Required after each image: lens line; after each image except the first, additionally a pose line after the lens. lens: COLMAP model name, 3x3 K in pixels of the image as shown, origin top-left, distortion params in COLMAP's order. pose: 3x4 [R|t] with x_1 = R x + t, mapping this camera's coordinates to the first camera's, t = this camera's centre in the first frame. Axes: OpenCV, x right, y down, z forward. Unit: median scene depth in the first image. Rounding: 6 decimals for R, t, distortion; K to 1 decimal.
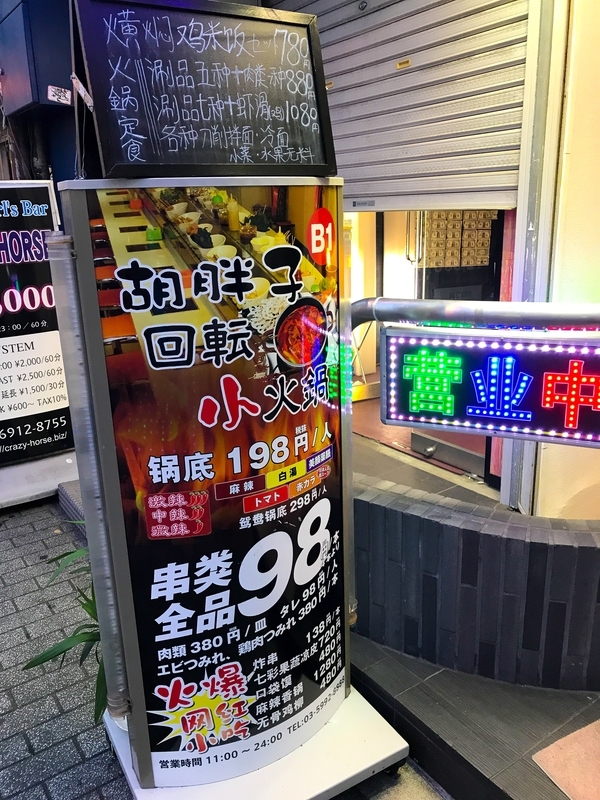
lens RADIAL K [[651.2, 0, 311.5], [0, 651.2, 398.0], [0, 0, 1]] dist [-0.004575, -0.006714]
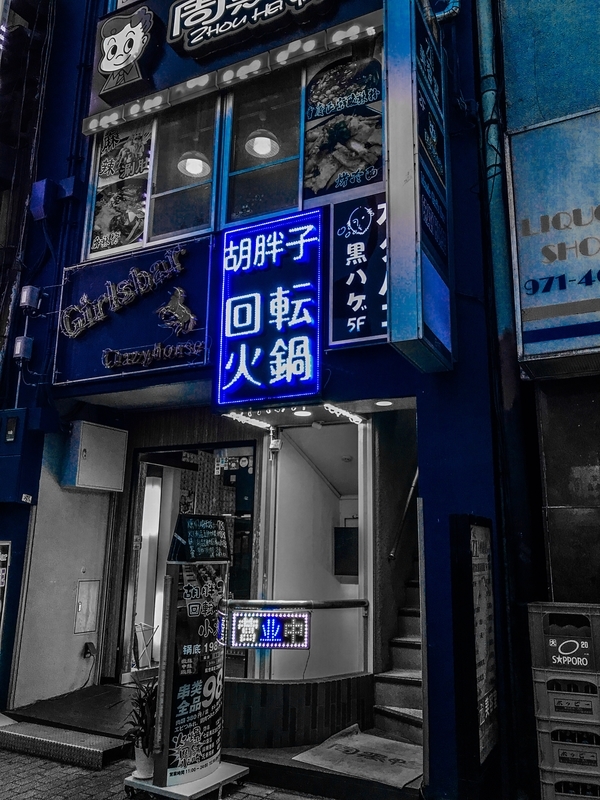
lens RADIAL K [[651.2, 0, 311.5], [0, 651.2, 398.0], [0, 0, 1]] dist [-0.004575, -0.006714]
pose [[0.872303, 0.151992, 0.464744, -1.263894], [0.094140, 0.880476, -0.464651, 0.519979], [-0.479819, 0.449067, 0.753733, -2.099081]]
